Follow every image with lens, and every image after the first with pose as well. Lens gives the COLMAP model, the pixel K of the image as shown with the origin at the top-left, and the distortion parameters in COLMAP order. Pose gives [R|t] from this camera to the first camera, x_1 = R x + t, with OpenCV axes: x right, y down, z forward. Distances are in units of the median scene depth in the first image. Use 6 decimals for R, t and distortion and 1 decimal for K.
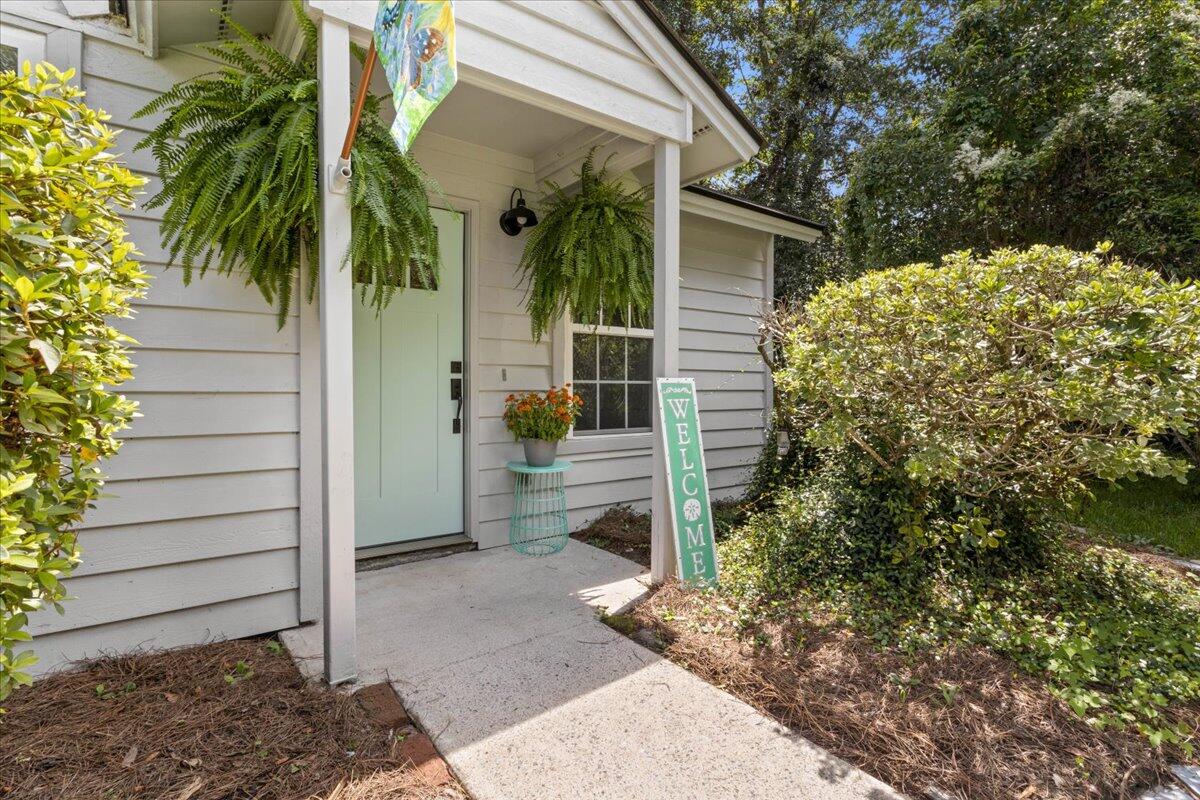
lens RADIAL K [[574.4, 0, 605.1], [0, 574.4, 396.6], [0, 0, 1]] dist [-0.001463, 0.000660]
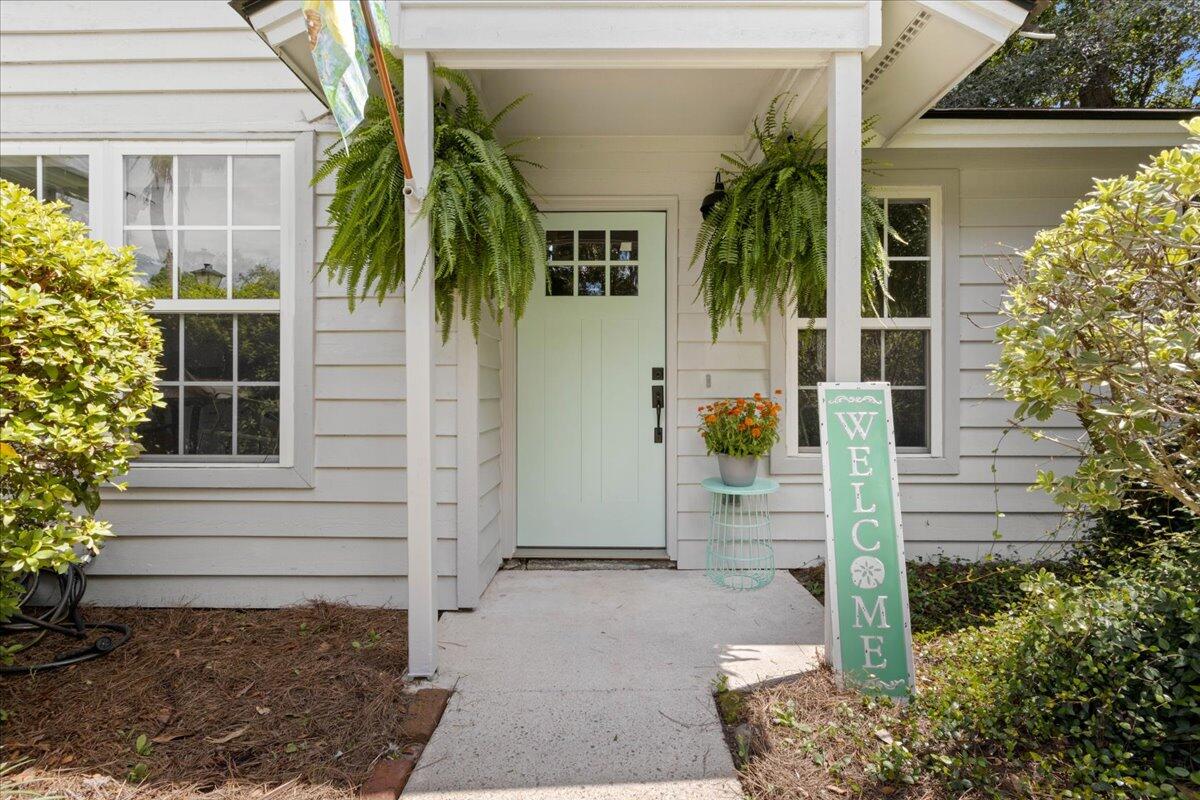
lens RADIAL K [[557.0, 0, 597.7], [0, 557.0, 396.5], [0, 0, 1]] dist [0.001613, 0.000818]
pose [[0.800435, 0.001576, -0.599417, 0.278701], [-0.008114, 0.999933, -0.008207, -0.006148], [0.599364, 0.011433, 0.800395, 0.252077]]
